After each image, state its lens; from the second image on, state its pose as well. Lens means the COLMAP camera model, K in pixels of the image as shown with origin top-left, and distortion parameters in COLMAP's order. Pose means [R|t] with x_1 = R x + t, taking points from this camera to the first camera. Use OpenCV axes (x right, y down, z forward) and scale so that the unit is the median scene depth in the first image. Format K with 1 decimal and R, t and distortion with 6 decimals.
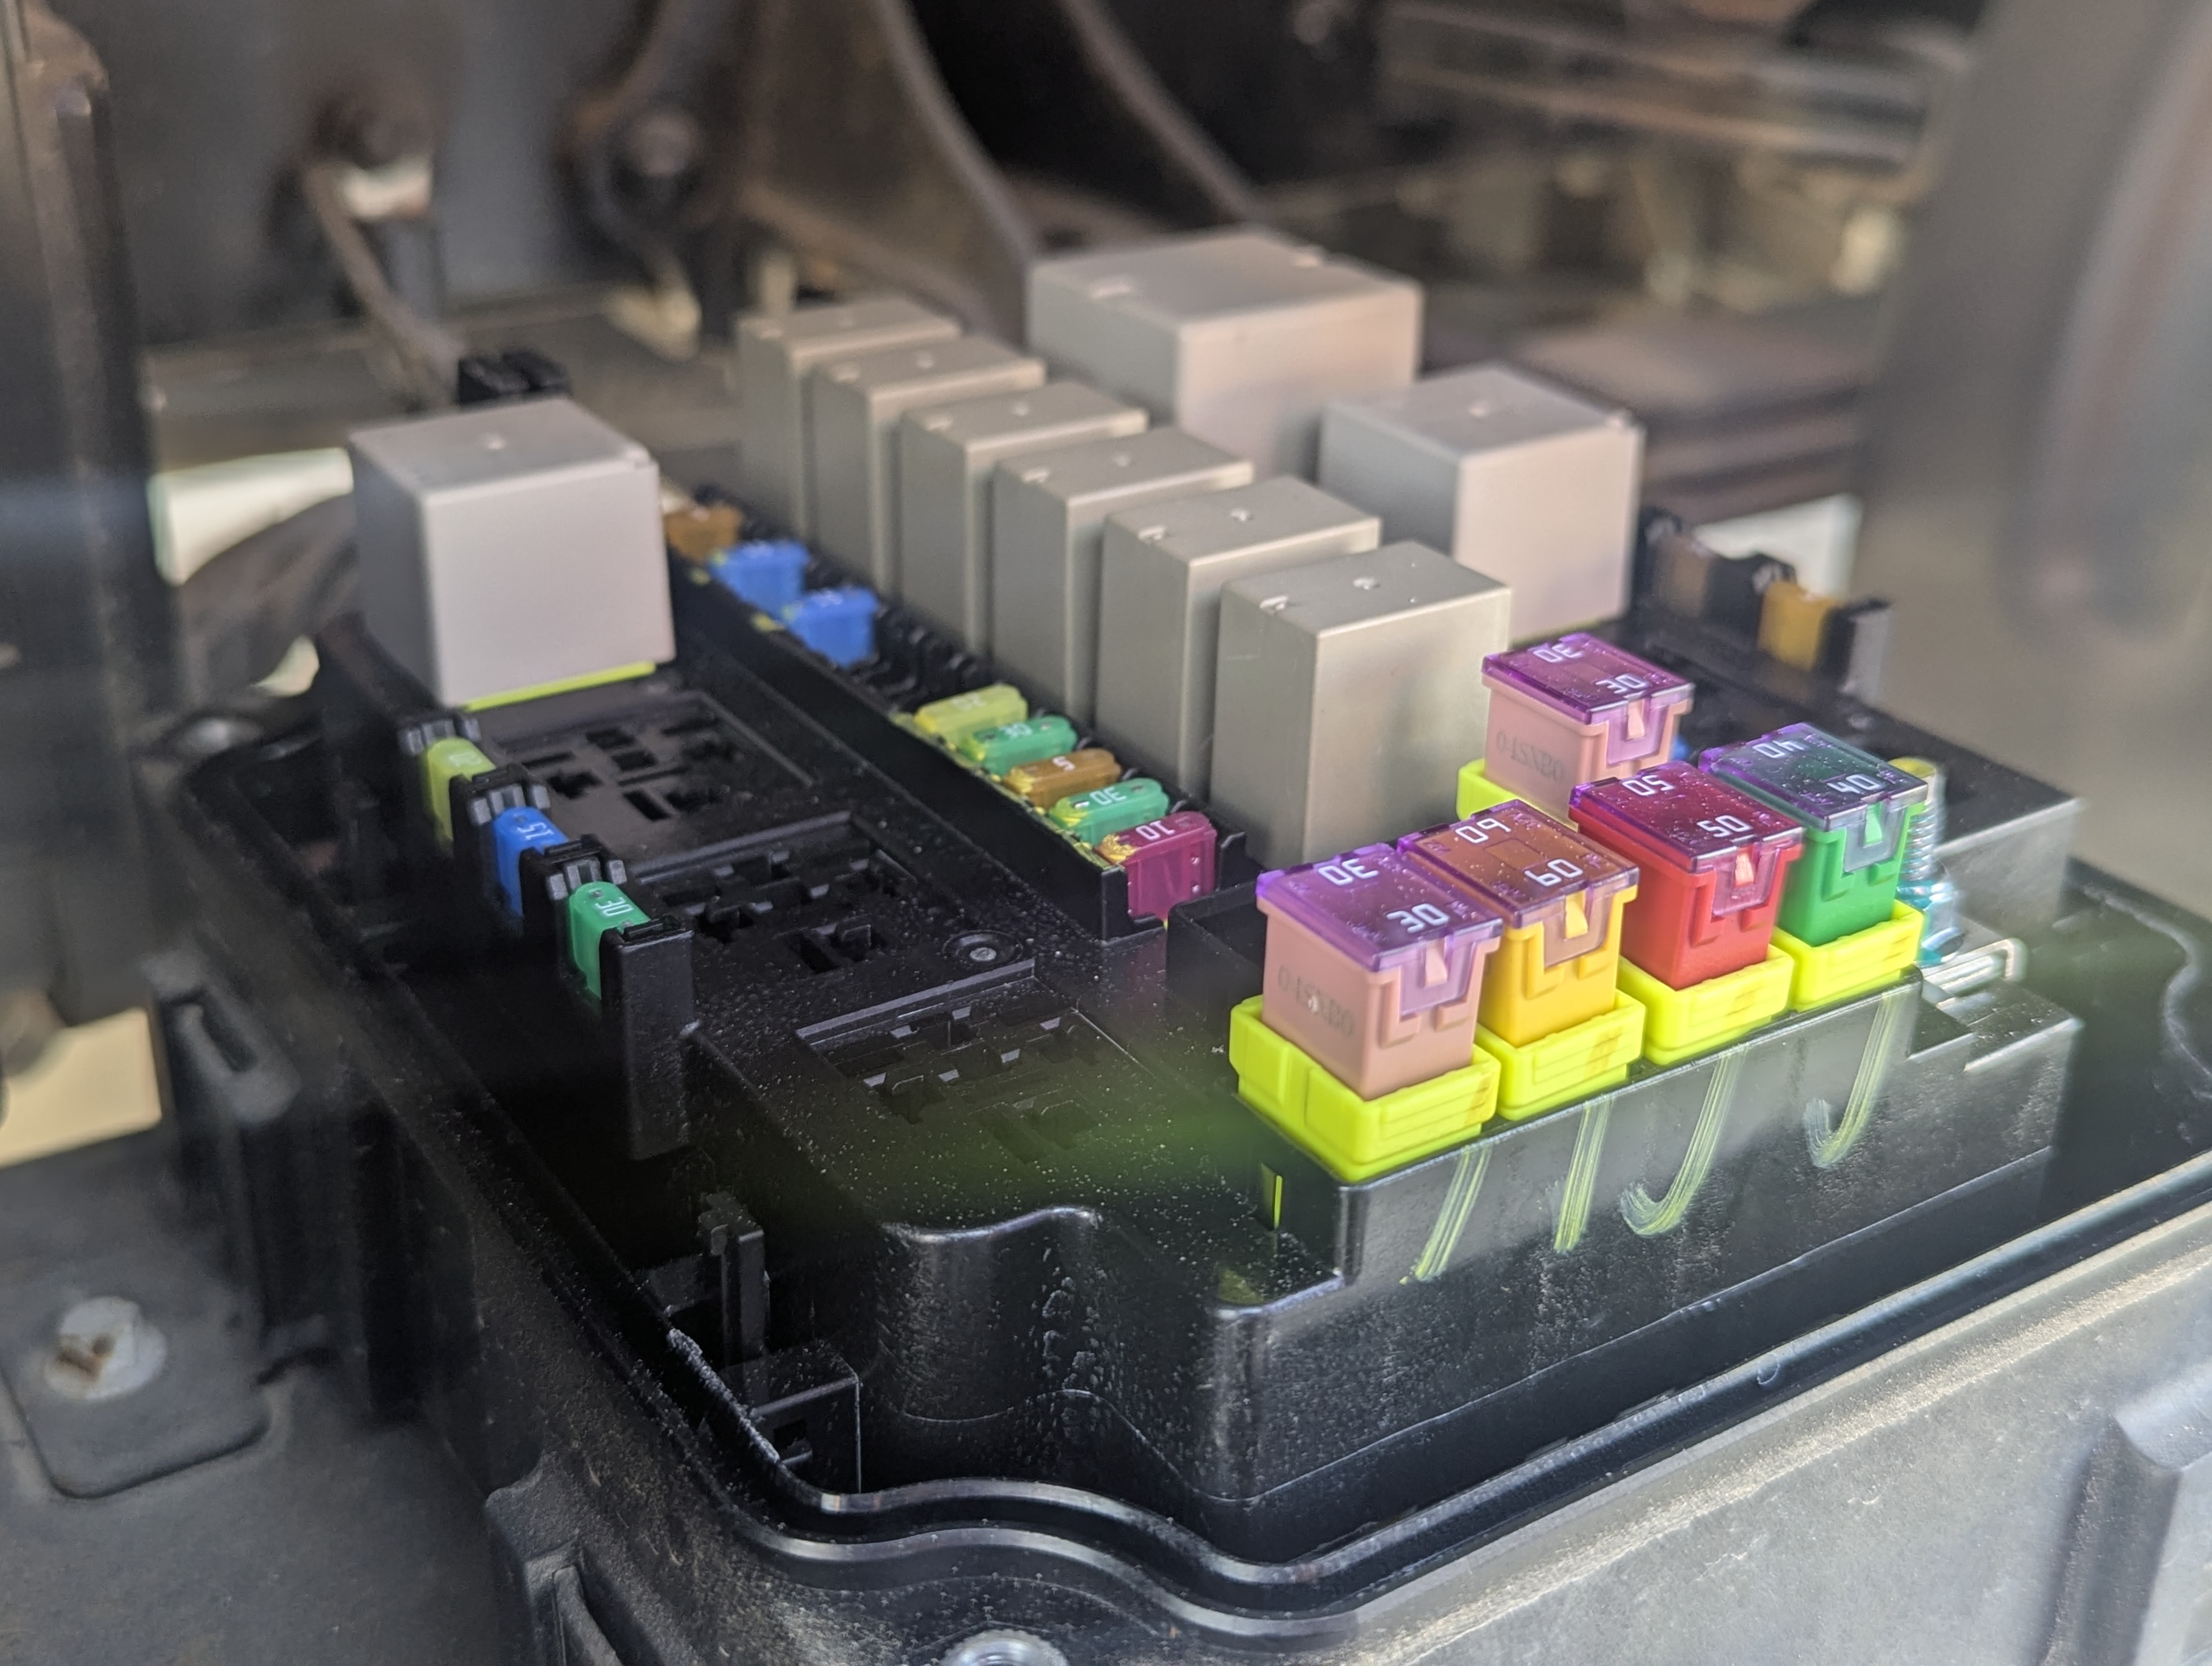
lens RADIAL K [[2597.2, 0, 1092.6], [0, 2597.2, 810.3], [0, 0, 1]] dist [-0.006053, 0.000000]
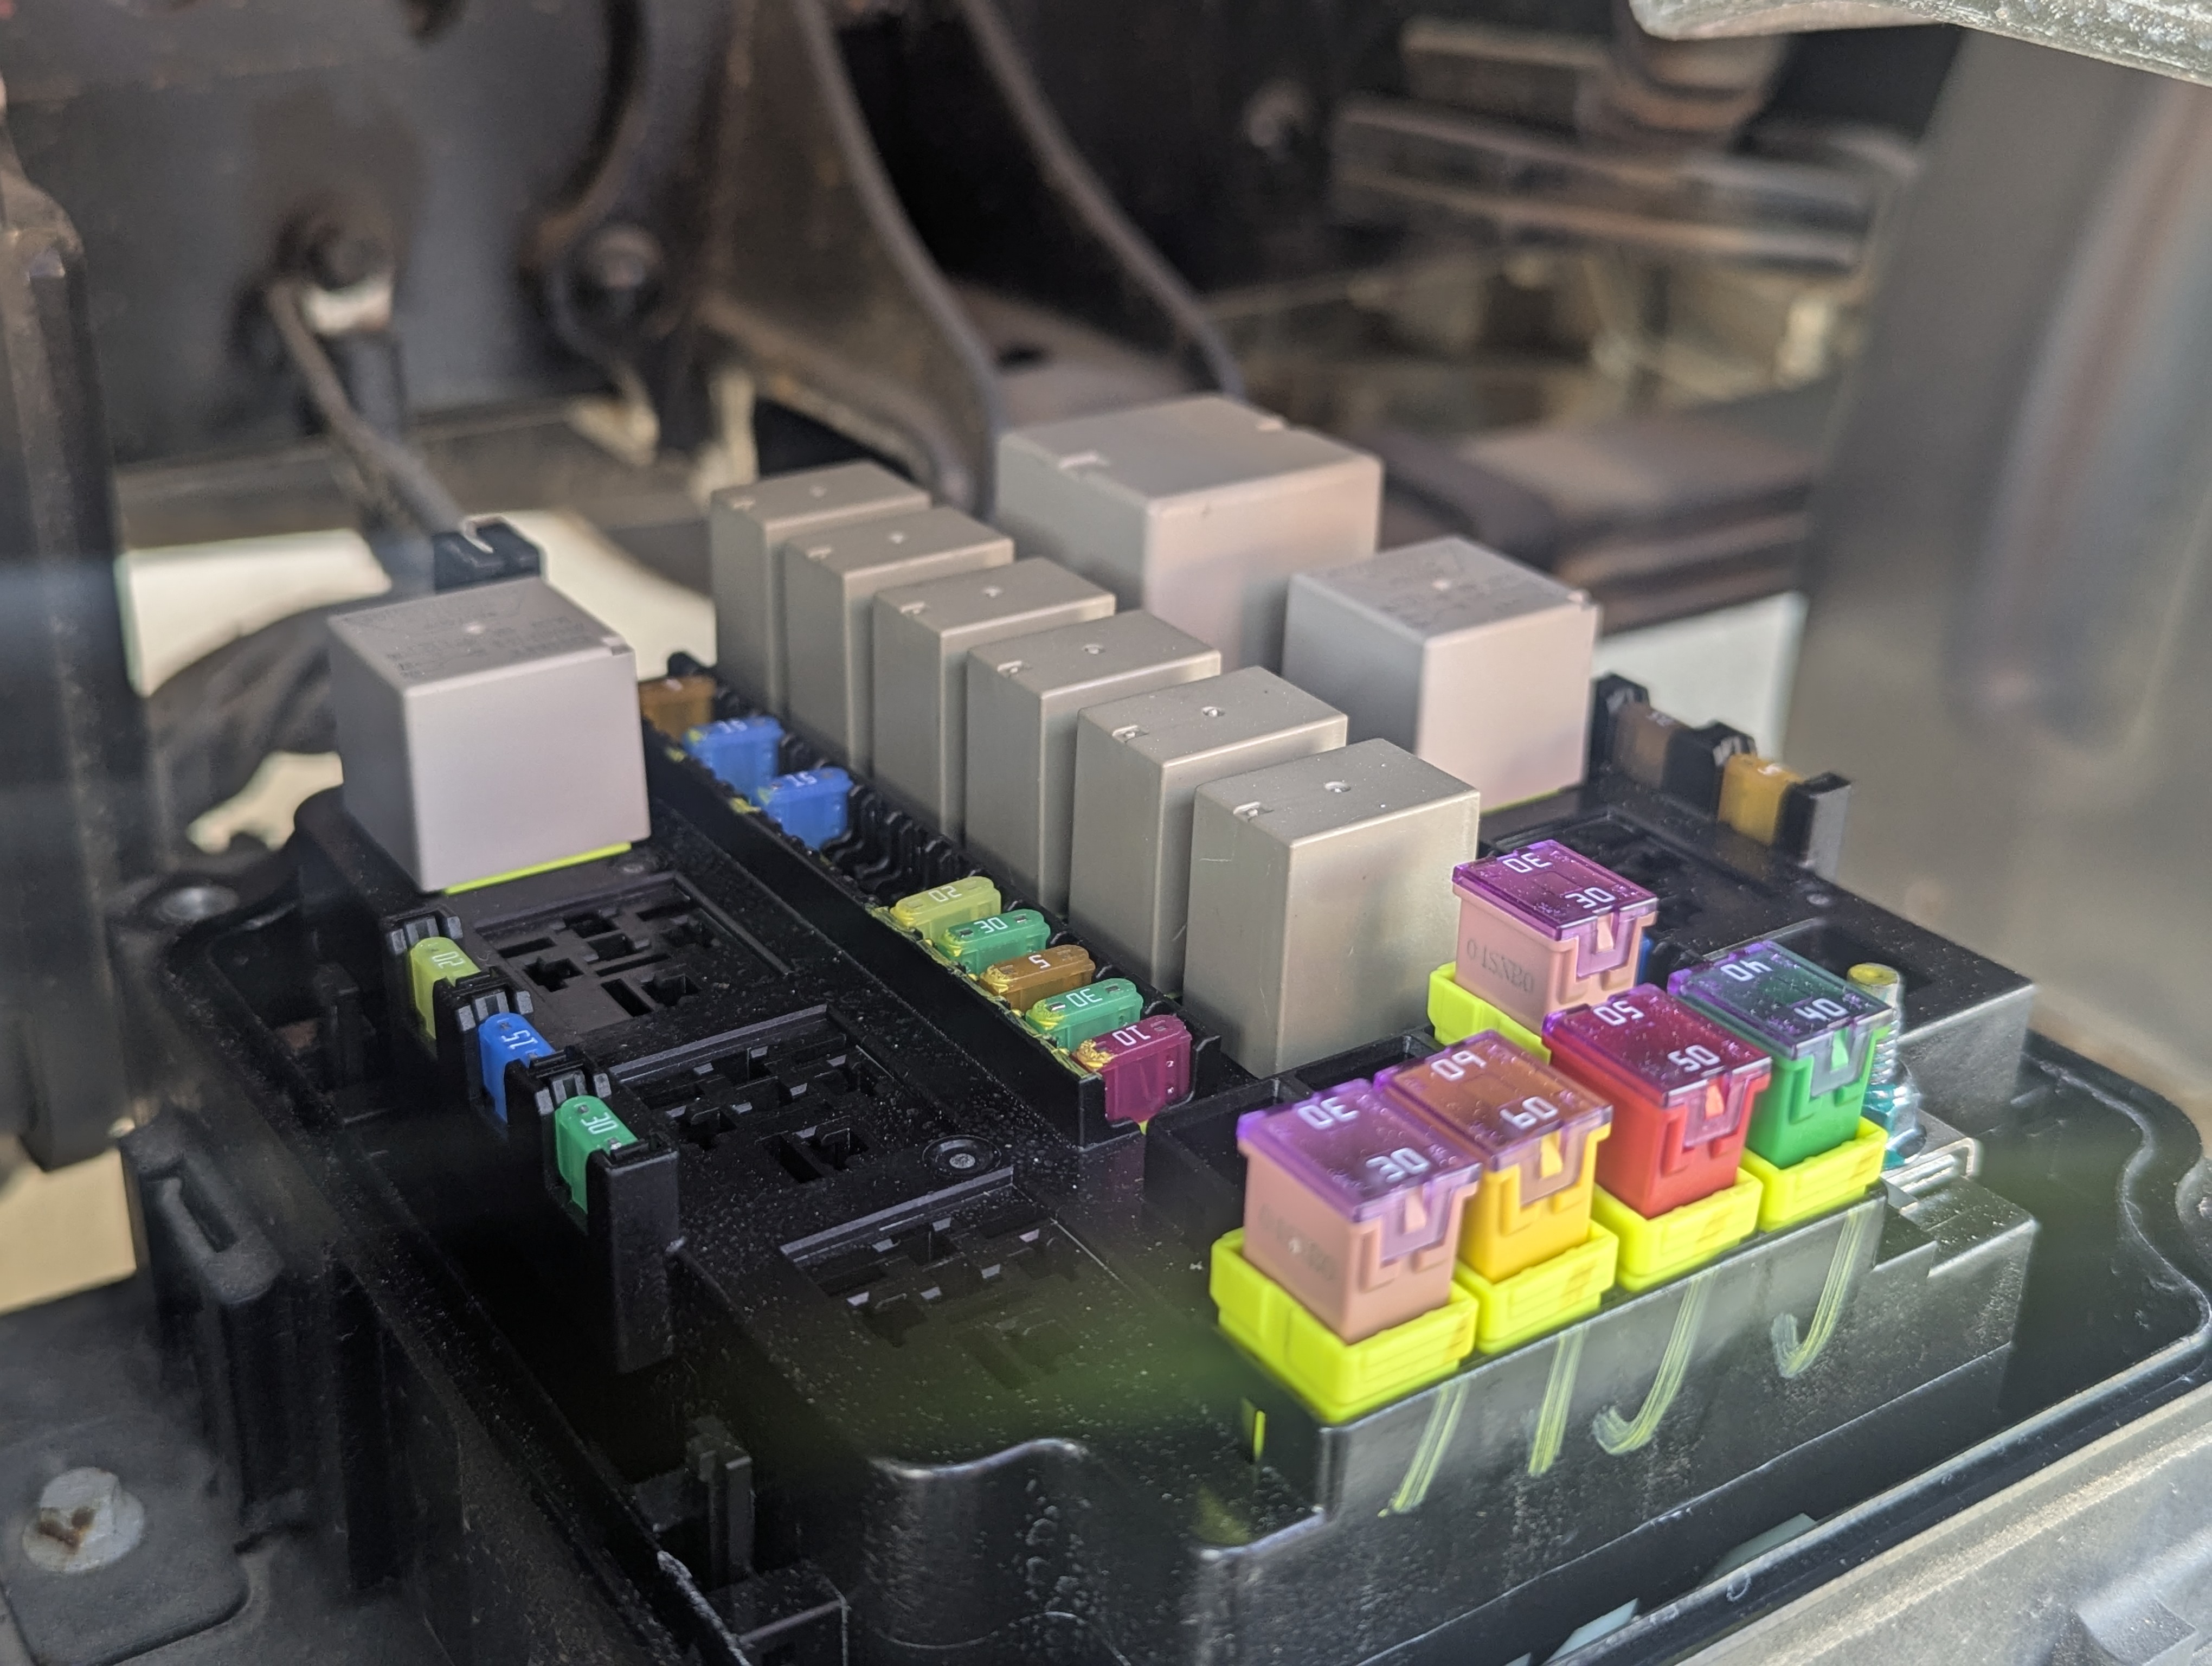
lens RADIAL K [[2597.2, 0, 1053.8], [0, 2597.2, 819.0], [0, 0, 1]] dist [-0.006053, 0.000000]
pose [[0.999975, -0.001969, 0.006755, -0.012102], [0.002038, 0.999945, -0.010300, -0.062953], [-0.006734, 0.010313, 0.999924, -0.015615]]
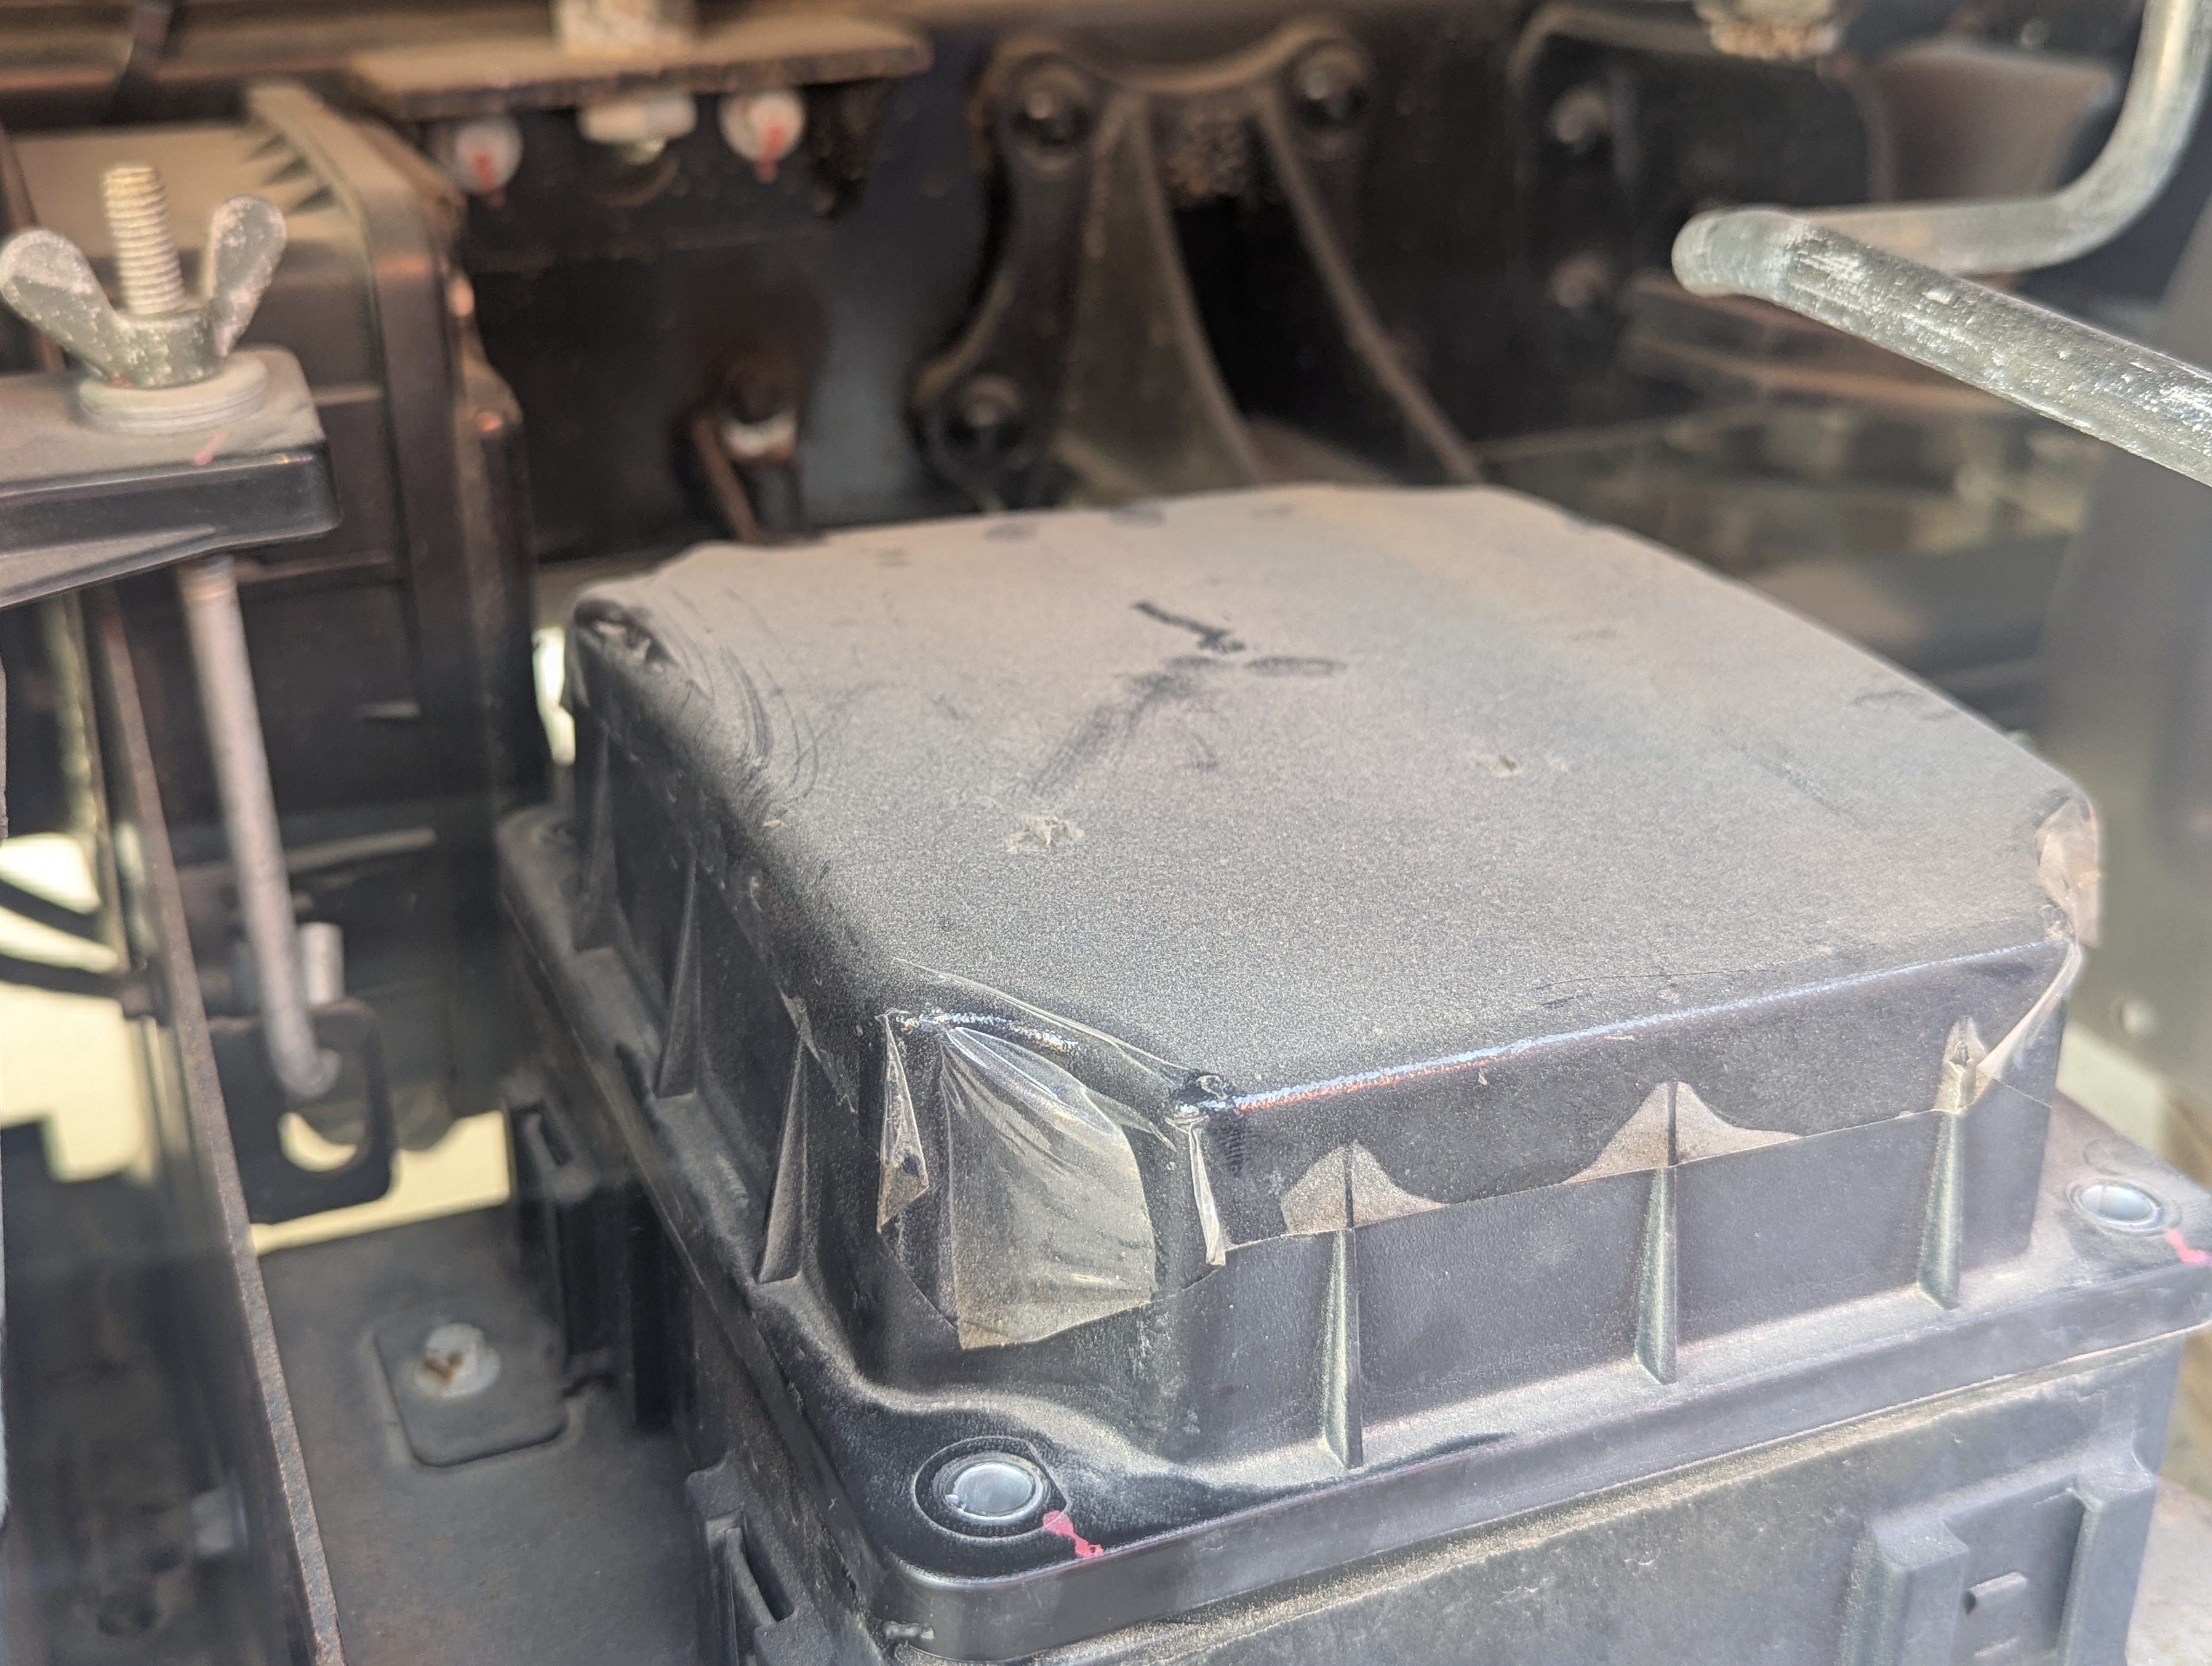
lens RADIAL K [[2597.2, 0, 1103.9], [0, 2597.2, 844.6], [0, 0, 1]] dist [-0.006053, 0.000000]
pose [[0.986836, 0.048941, -0.154142, 0.181609], [-0.053621, 0.998214, -0.026346, -0.055535], [0.152577, 0.034264, 0.987697, -0.366844]]
